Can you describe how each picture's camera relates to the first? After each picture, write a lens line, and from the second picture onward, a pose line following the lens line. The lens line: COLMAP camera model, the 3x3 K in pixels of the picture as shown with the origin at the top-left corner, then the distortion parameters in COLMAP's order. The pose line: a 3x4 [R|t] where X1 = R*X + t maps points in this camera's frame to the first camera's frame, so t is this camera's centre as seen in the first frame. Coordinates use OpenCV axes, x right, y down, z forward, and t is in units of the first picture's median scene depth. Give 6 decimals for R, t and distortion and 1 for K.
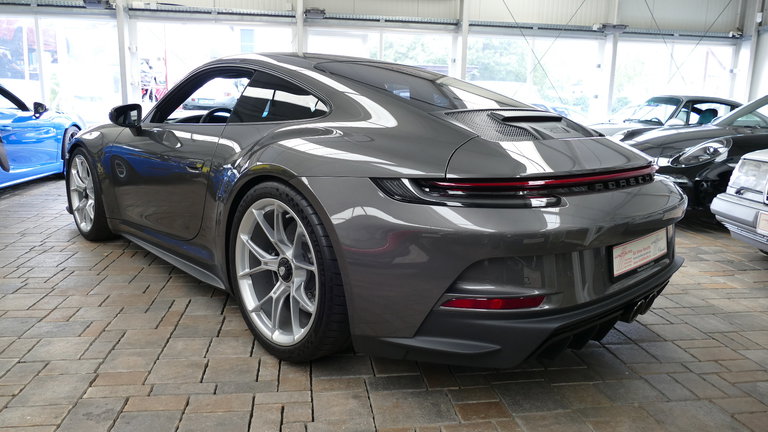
lens RADIAL K [[542.3, 0, 385.1], [0, 542.3, 213.5], [0, 0, 1]] dist [-0.017360, 0.003278]
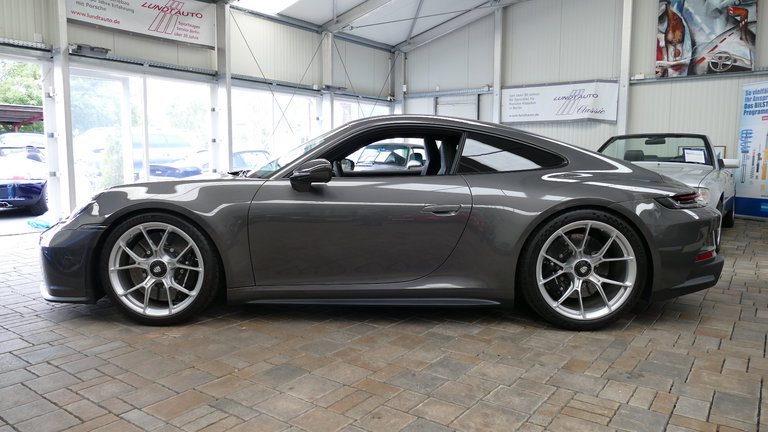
lens RADIAL K [[542.3, 0, 383.6], [0, 542.3, 218.1], [0, 0, 1]] dist [-0.017360, 0.003278]
pose [[0.710910, -0.091790, 0.697267, -0.377866], [0.132940, 0.991111, -0.005068, -0.029067], [-0.690604, 0.096297, 0.716793, 0.056159]]
